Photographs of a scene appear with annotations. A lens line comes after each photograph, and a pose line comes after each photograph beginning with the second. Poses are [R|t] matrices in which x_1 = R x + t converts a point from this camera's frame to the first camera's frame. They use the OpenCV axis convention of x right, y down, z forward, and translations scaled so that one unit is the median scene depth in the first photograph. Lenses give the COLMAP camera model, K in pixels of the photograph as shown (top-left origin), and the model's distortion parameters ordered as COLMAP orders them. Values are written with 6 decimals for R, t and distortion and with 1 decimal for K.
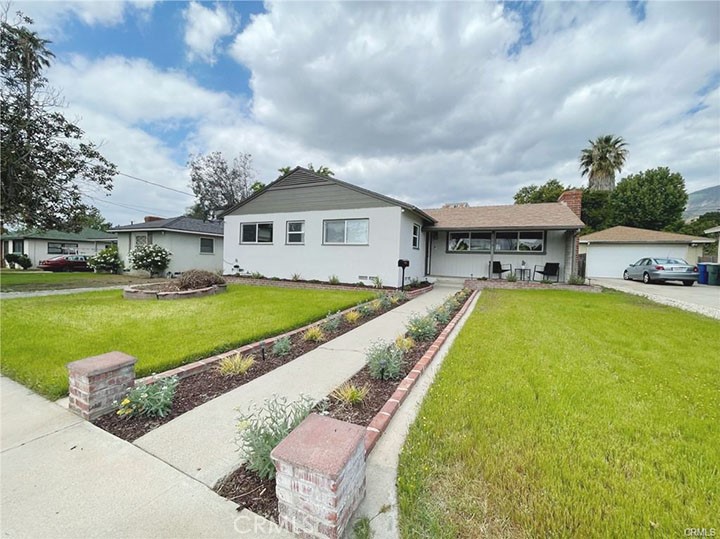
lens RADIAL K [[291.3, 0, 360.0], [0, 291.3, 269.5], [0, 0, 1]] dist [0.000093, 0.000051]
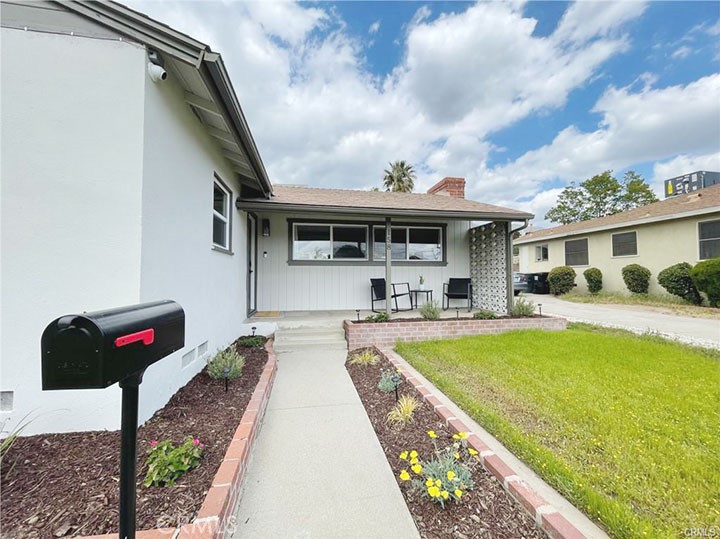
lens RADIAL K [[291.3, 0, 360.0], [0, 291.3, 269.5], [0, 0, 1]] dist [0.000093, 0.000051]
pose [[0.803790, -0.017959, 0.594642, 0.109180], [0.046683, 0.998366, -0.032950, -0.028963], [-0.593079, 0.054244, 0.803315, 0.586047]]
